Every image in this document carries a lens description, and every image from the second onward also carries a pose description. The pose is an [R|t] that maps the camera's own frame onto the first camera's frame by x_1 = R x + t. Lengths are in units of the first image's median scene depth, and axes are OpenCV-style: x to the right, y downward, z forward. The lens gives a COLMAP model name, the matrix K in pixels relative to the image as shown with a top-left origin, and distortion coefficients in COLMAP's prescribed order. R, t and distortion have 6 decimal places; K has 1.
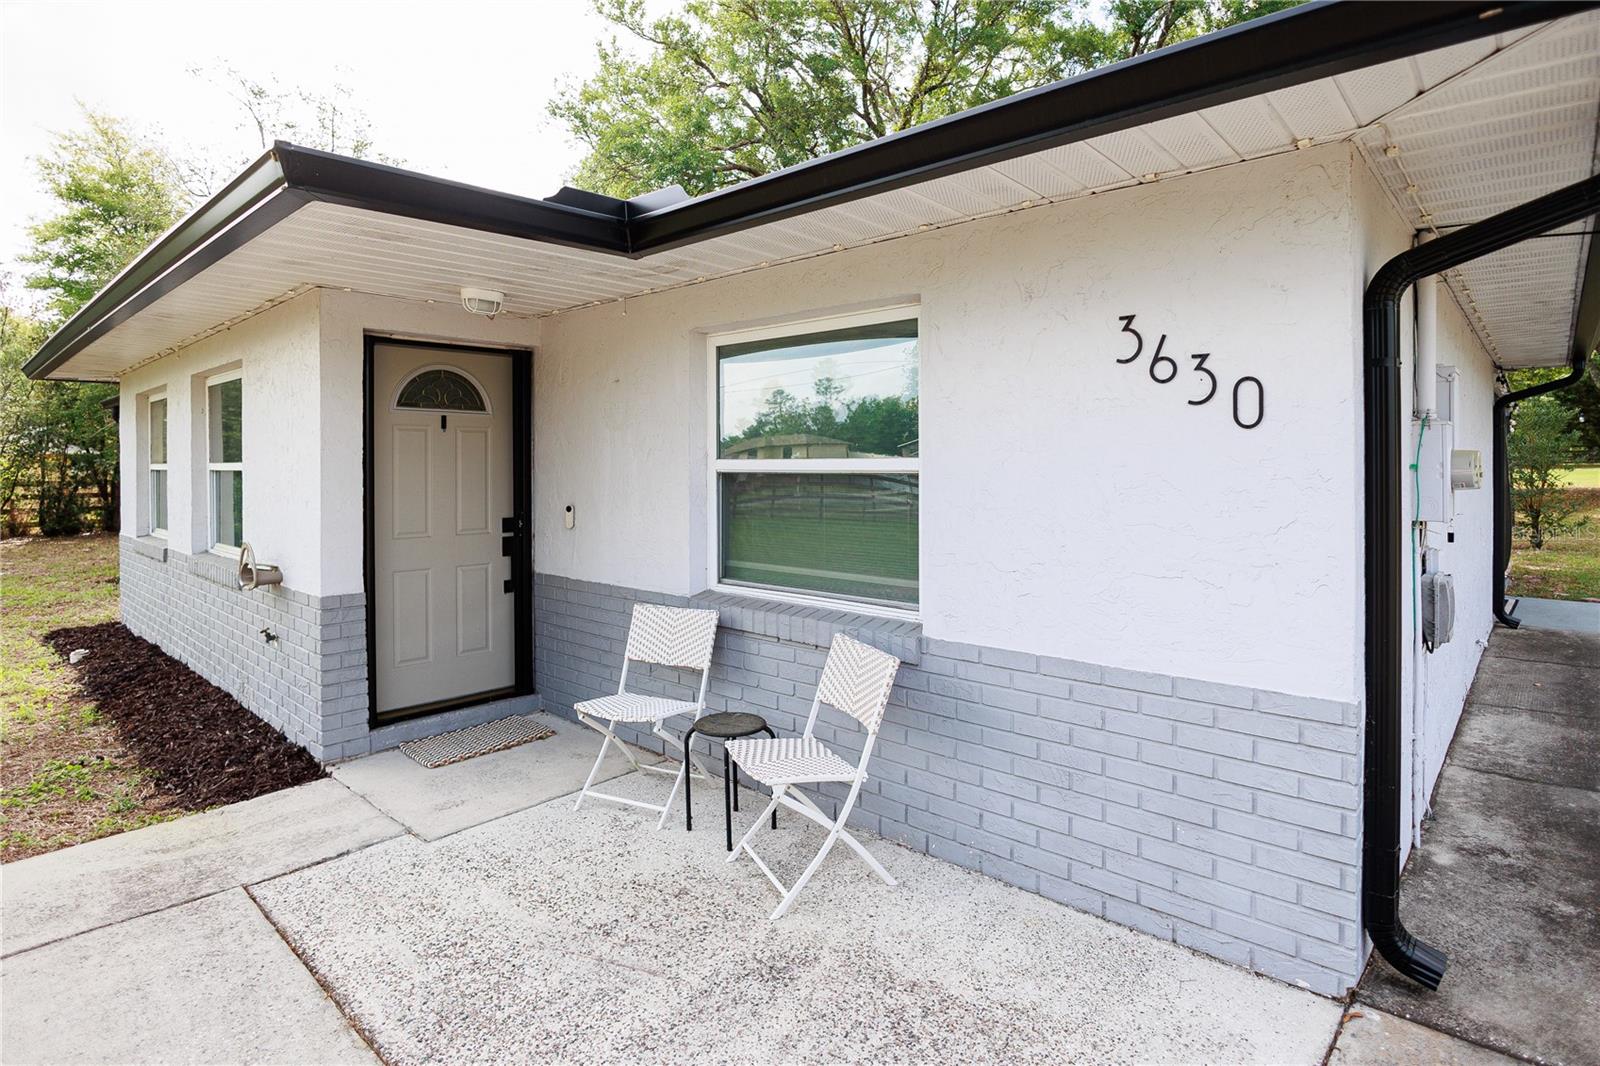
lens RADIAL K [[822.1, 0, 833.0], [0, 822.1, 458.4], [0, 0, 1]] dist [-0.025469, -0.000436]
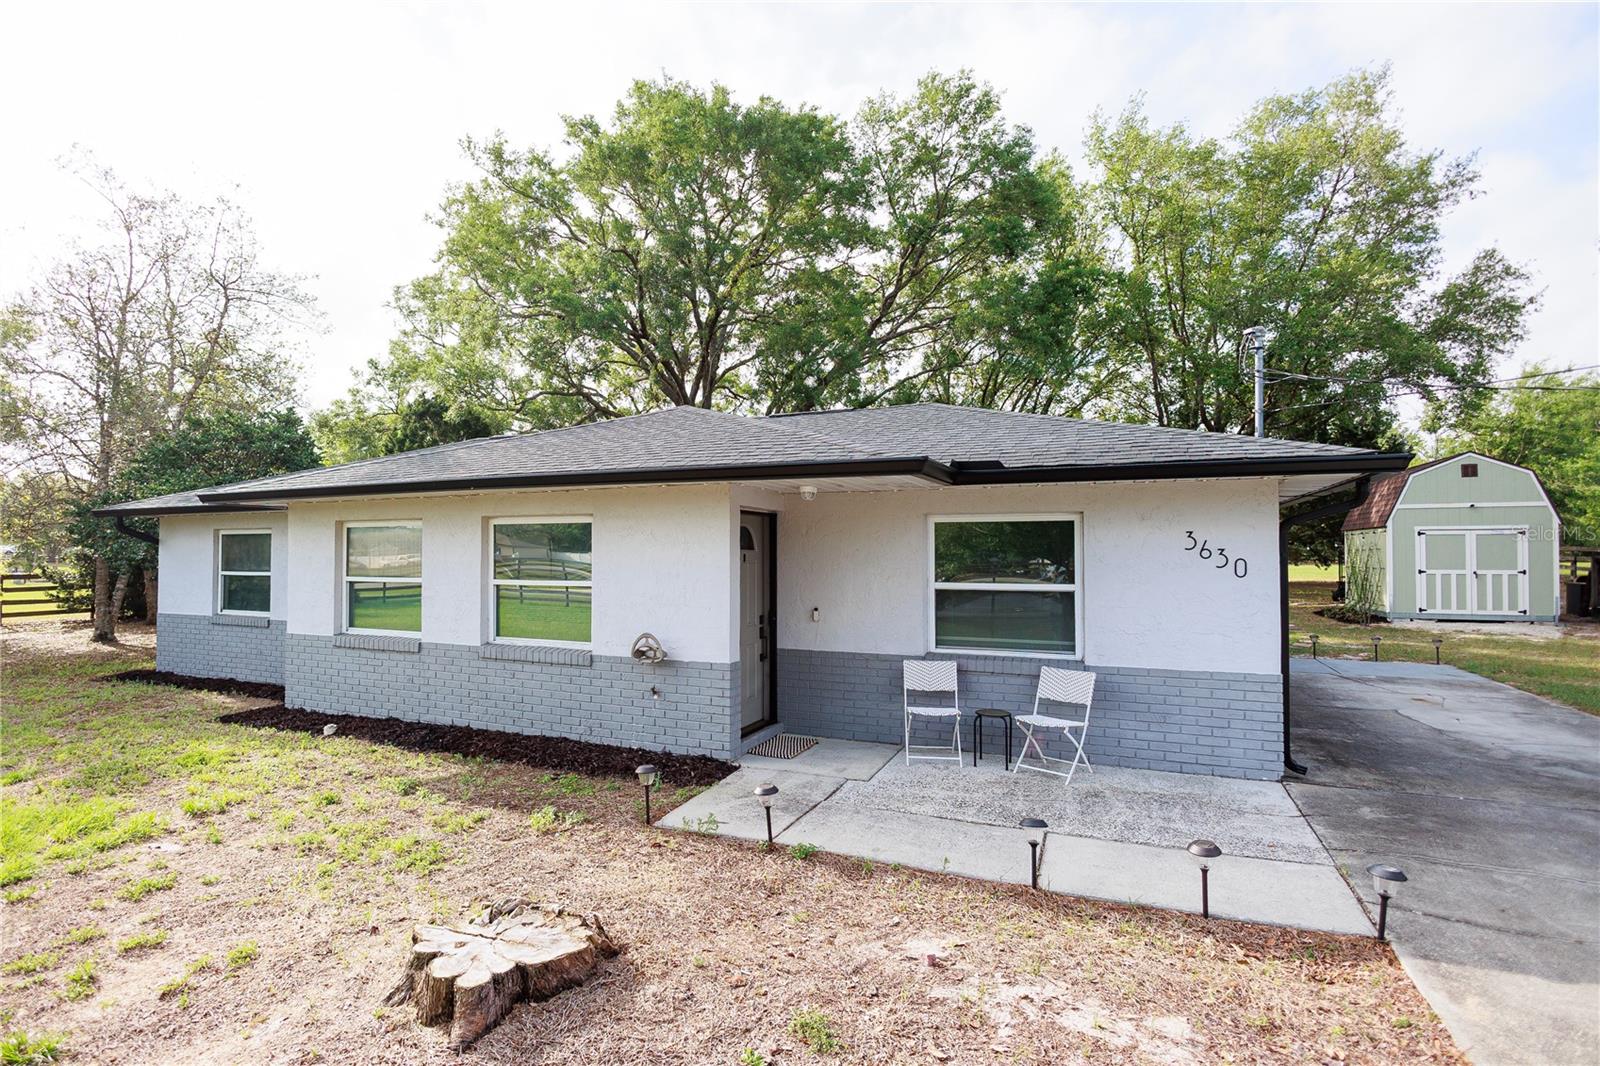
lens RADIAL K [[781.5, 0, 753.5], [0, 781.5, 531.4], [0, 0, 1]] dist [-0.022031, 0.000039]
pose [[0.958079, 0.015718, 0.286074, -1.476086], [-0.008147, 0.999585, -0.027639, -0.087389], [-0.286390, 0.024149, 0.957809, -0.835814]]
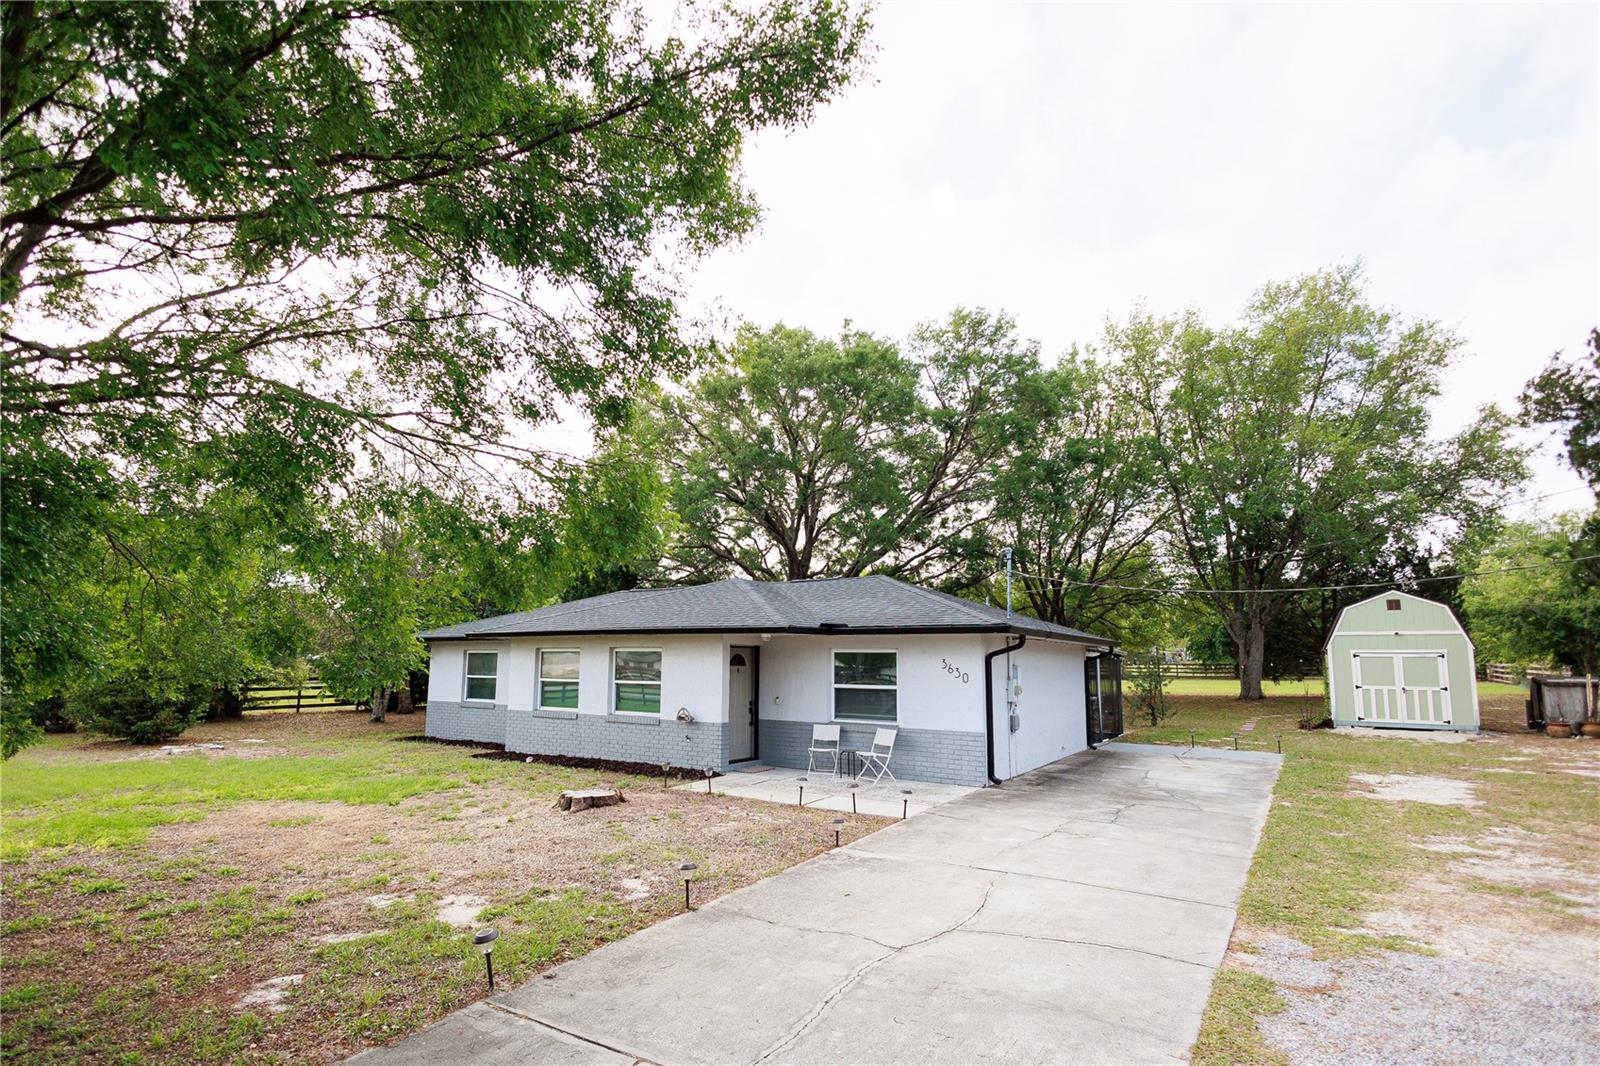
lens RADIAL K [[751.6, 0, 801.5], [0, 751.6, 560.3], [0, 0, 1]] dist [0.025531, -0.000820]
pose [[0.988730, 0.035097, 0.145538, -1.094503], [-0.015722, 0.991099, -0.132197, -0.135276], [-0.148882, 0.128419, 0.980481, -3.177629]]
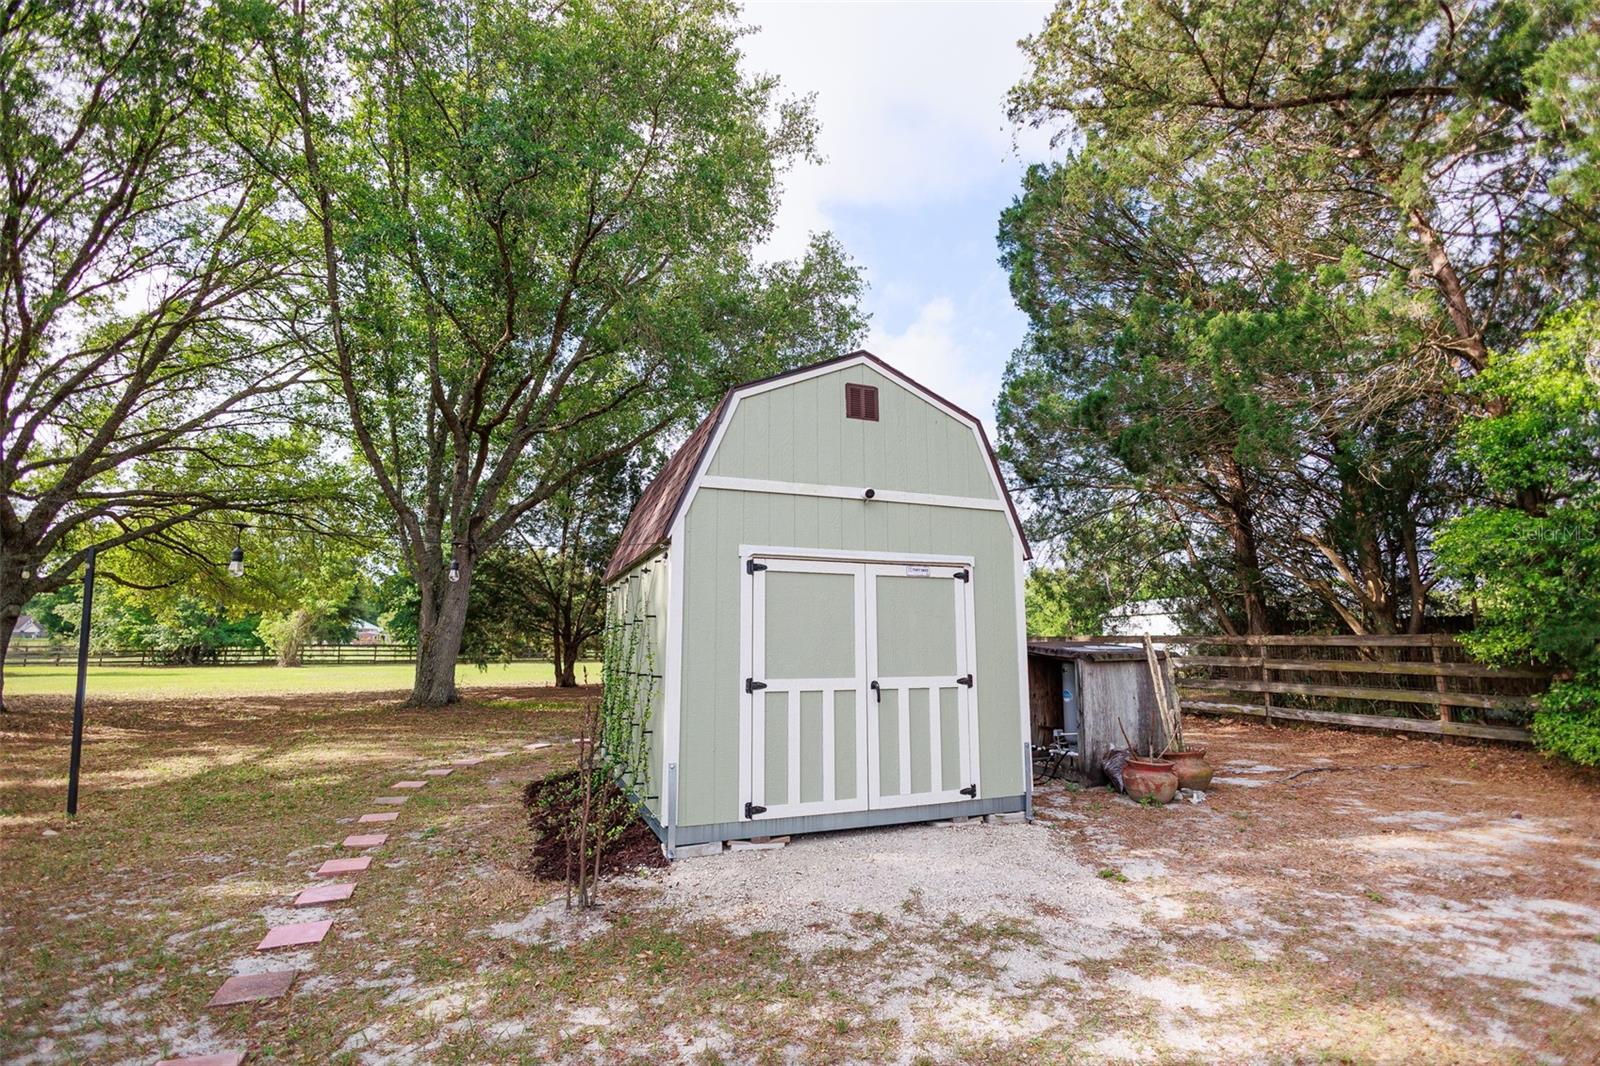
lens RADIAL K [[751.6, 0, 801.5], [0, 751.6, 560.3], [0, 0, 1]] dist [0.025531, -0.000820]
pose [[0.457242, 0.108836, 0.882657, 3.842970], [-0.003177, 0.992677, -0.120756, -0.063549], [-0.889336, 0.052411, 0.454240, 2.604713]]
